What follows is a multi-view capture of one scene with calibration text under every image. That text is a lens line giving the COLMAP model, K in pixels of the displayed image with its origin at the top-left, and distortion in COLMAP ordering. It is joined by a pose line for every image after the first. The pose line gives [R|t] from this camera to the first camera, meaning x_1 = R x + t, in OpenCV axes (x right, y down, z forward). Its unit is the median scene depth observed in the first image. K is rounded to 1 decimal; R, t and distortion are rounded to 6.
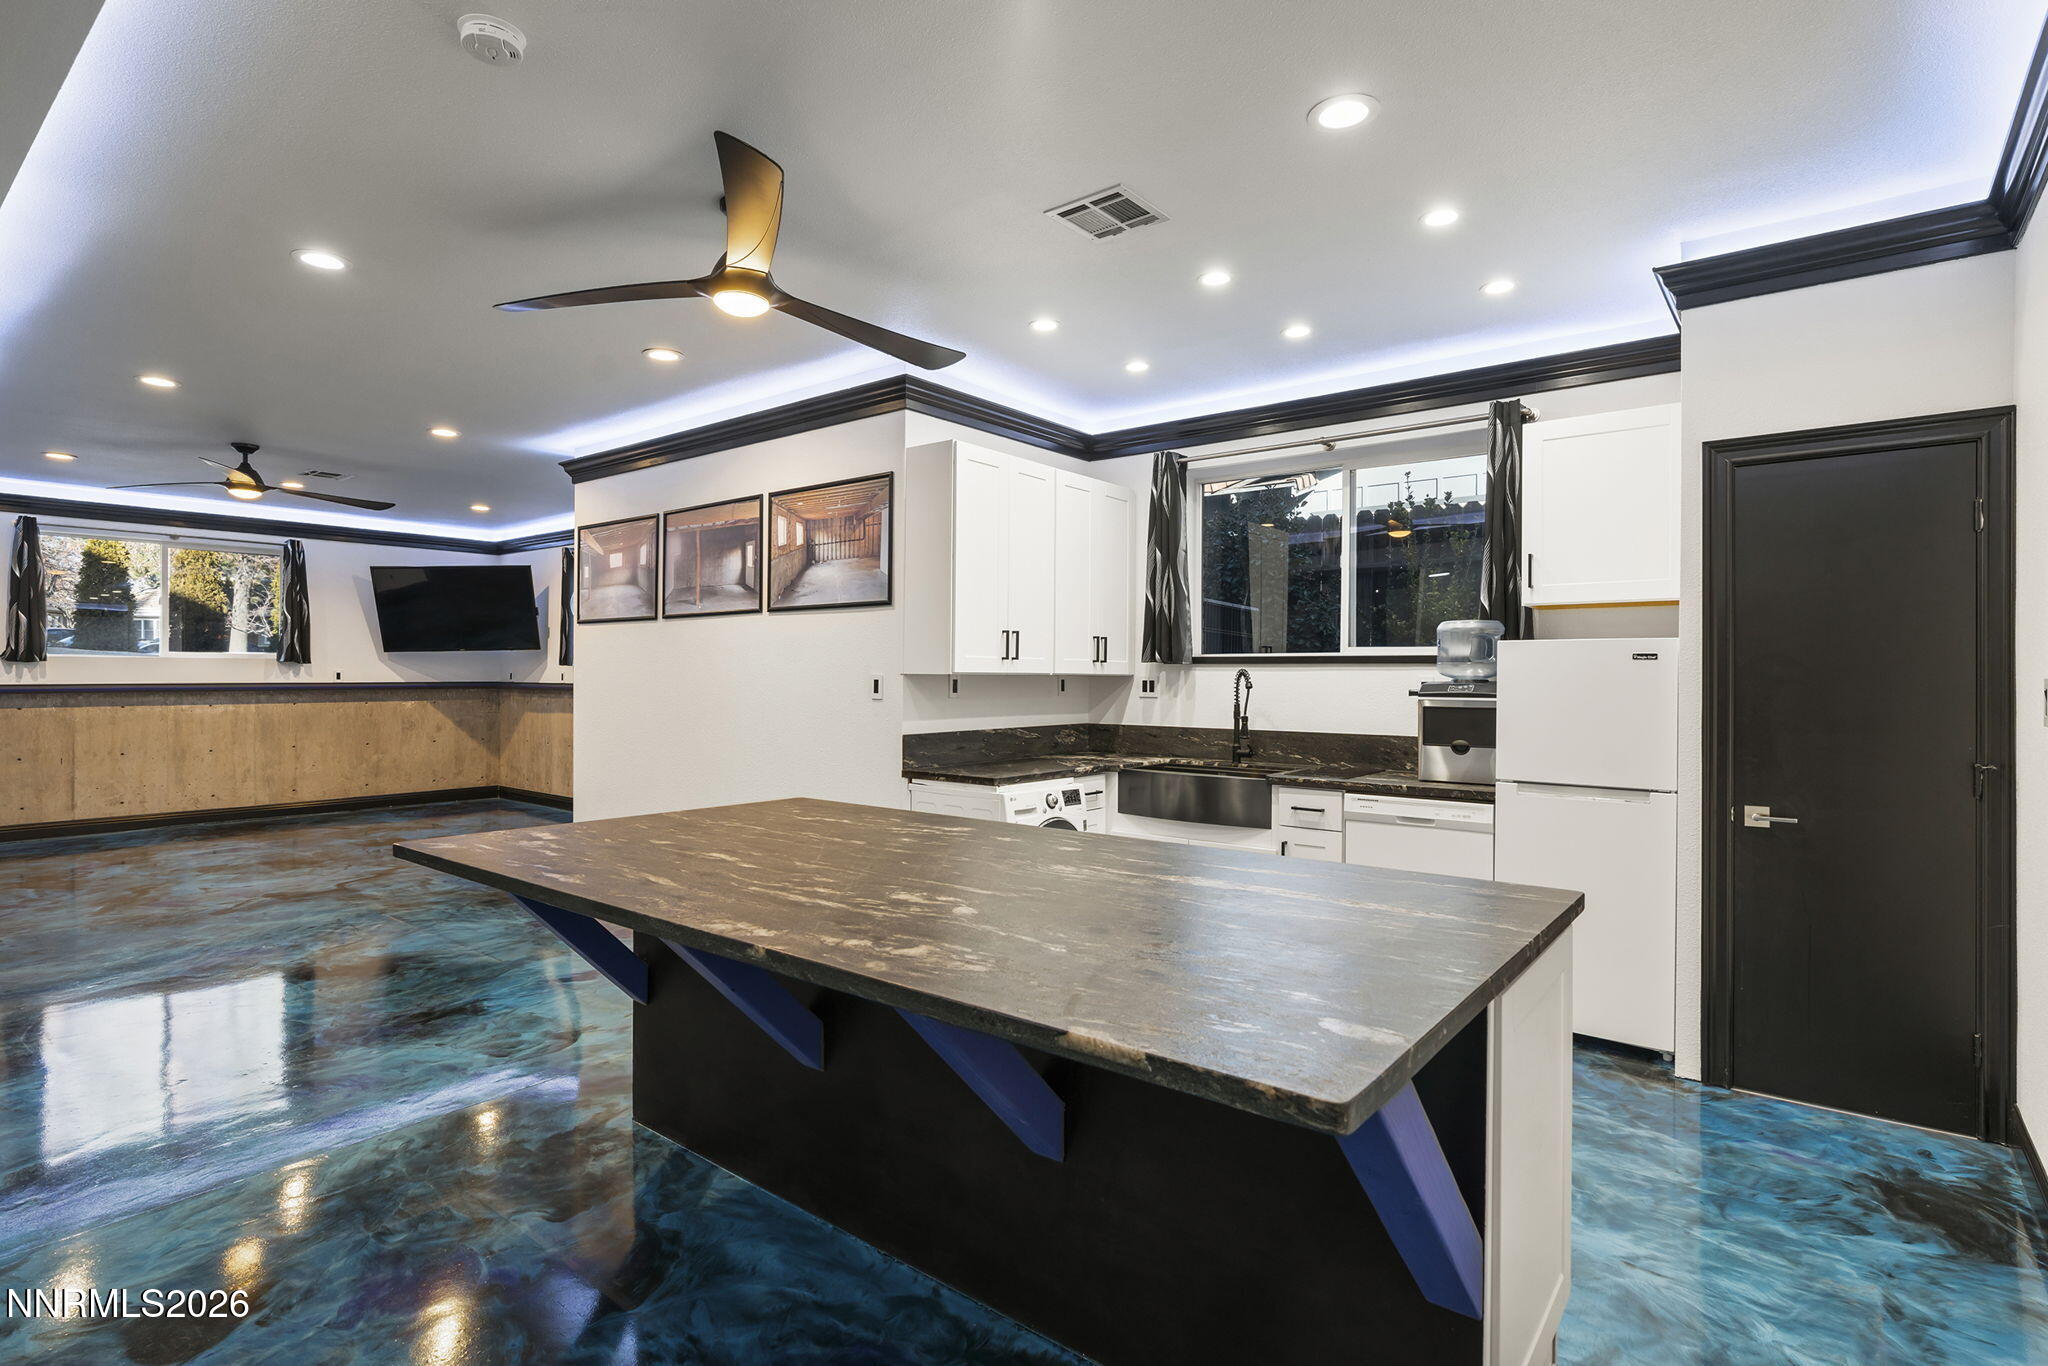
lens RADIAL K [[1008.5, 0, 1026.3], [0, 1008.5, 681.9], [0, 0, 1]] dist [-0.000437, 0.000015]
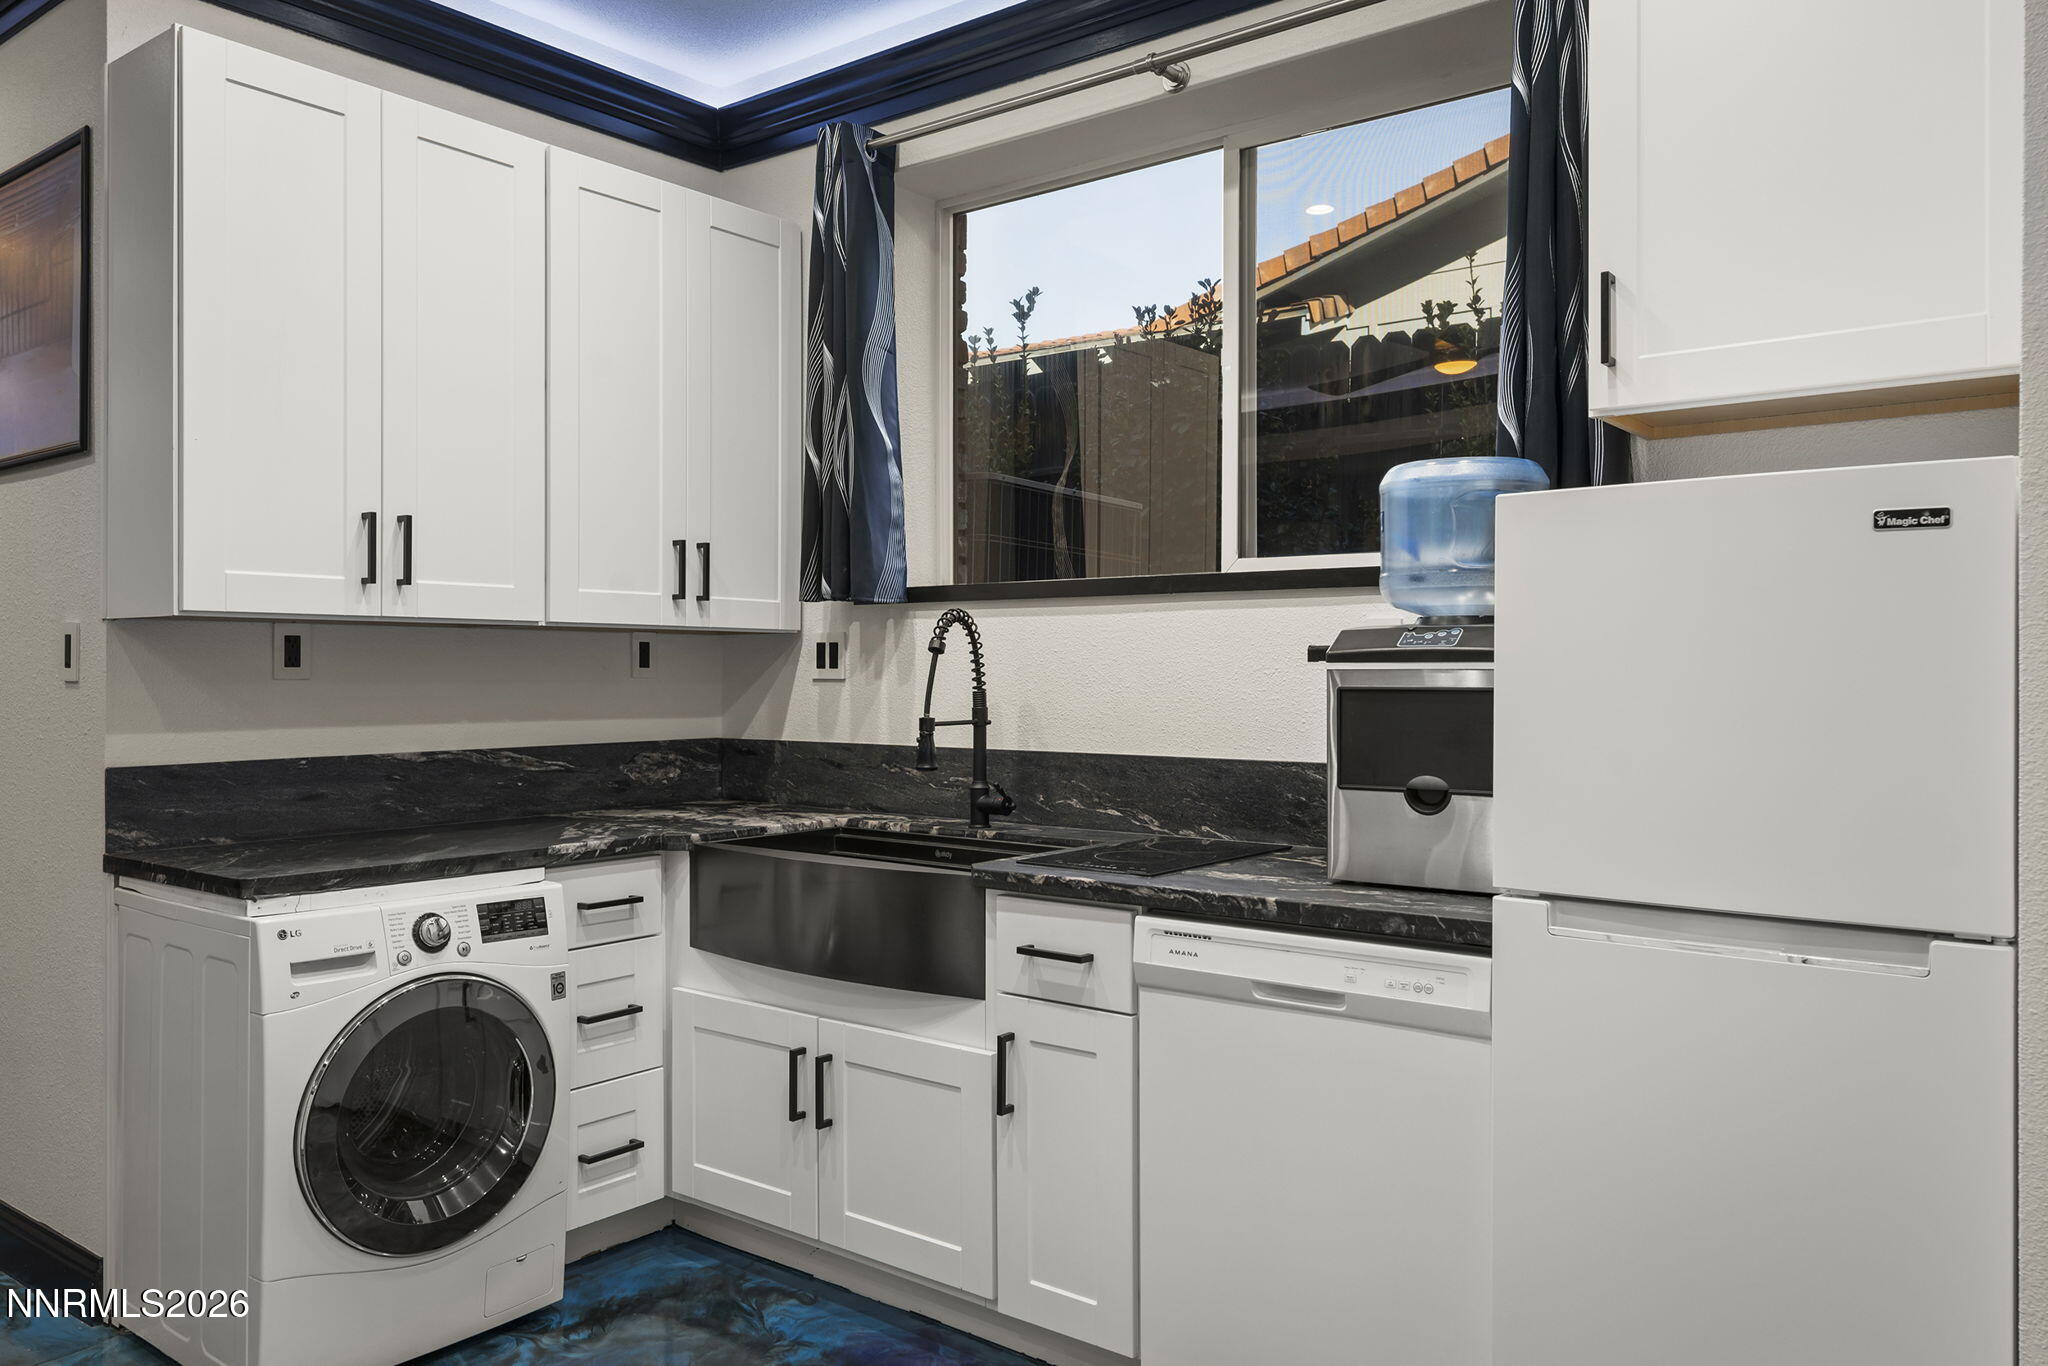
lens RADIAL K [[1495.4, 0, 1021.0], [0, 1495.4, 682.5], [0, 0, 1]] dist [0.012965, -0.003136]
pose [[0.999982, -0.005458, 0.002662, 0.227913], [0.005454, 0.999983, 0.001872, 0.017348], [-0.002672, -0.001857, 0.999995, 0.362492]]
